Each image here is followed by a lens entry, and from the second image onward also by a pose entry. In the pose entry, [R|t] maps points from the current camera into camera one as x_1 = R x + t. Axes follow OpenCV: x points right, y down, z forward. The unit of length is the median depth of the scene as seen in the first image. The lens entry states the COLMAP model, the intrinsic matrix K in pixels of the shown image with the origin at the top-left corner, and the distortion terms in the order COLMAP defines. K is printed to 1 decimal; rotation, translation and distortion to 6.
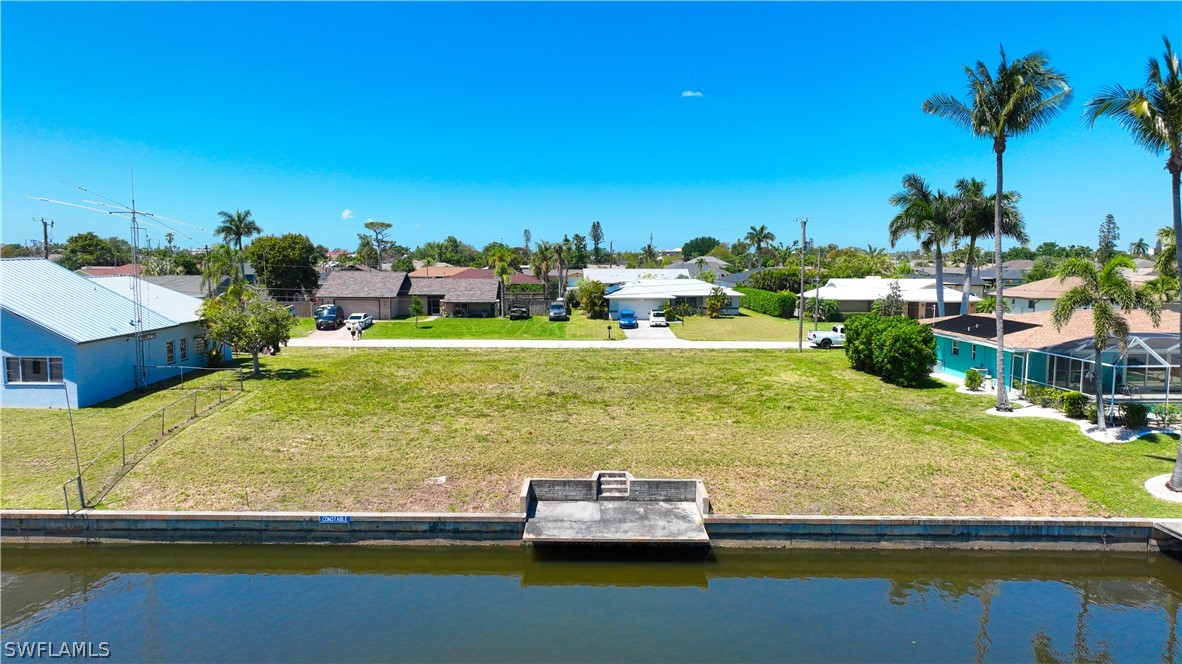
lens RADIAL K [[838.3, 0, 590.6], [0, 838.3, 330.6], [0, 0, 1]] dist [0.000308, 0.010179]
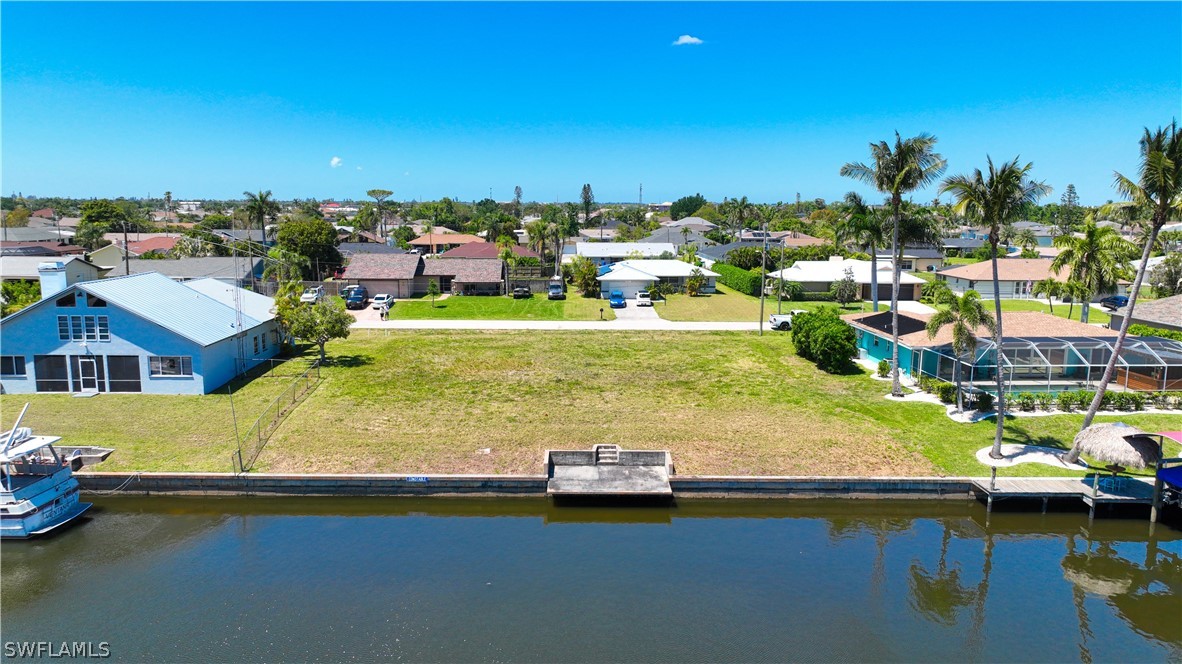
lens RADIAL K [[838.3, 0, 591.4], [0, 838.3, 332.9], [0, 0, 1]] dist [0.000308, 0.010179]
pose [[0.999901, 0.000784, 0.014082, -0.016461], [-0.001672, 0.998000, 0.063191, -0.091027], [-0.014004, -0.063209, 0.997902, -0.332796]]
